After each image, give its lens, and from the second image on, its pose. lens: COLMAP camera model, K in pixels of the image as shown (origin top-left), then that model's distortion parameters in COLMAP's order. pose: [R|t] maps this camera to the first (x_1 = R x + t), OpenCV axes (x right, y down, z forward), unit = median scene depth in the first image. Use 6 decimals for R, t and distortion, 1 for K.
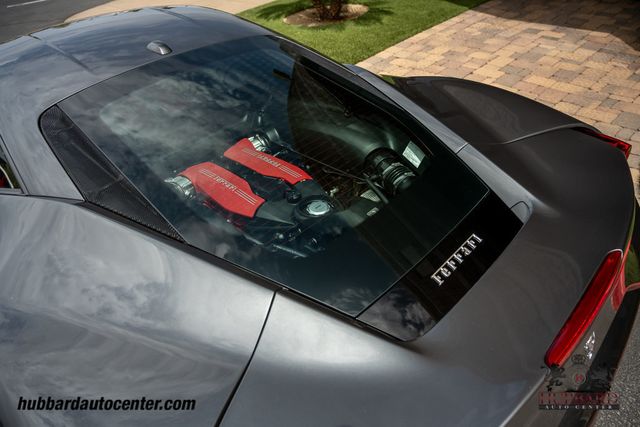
lens RADIAL K [[431.8, 0, 322.8], [0, 431.8, 213.5], [0, 0, 1]] dist [0.005374, -0.006419]
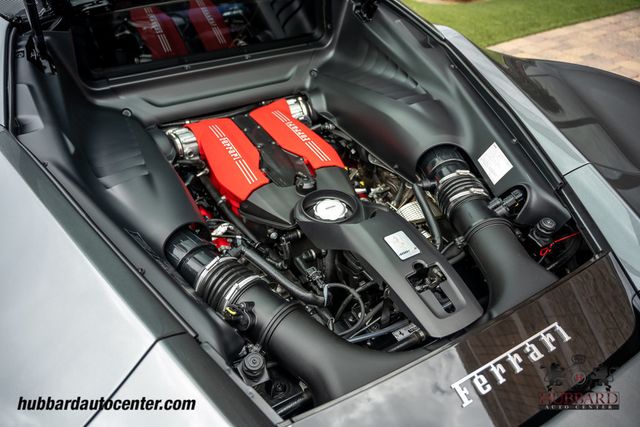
lens RADIAL K [[431.8, 0, 315.7], [0, 431.8, 212.4], [0, 0, 1]] dist [0.005374, -0.006419]
pose [[0.950909, 0.236022, -0.200165, 0.098753], [-0.229705, 0.971730, 0.054559, -0.036944], [0.207383, -0.005902, 0.978242, 0.293908]]
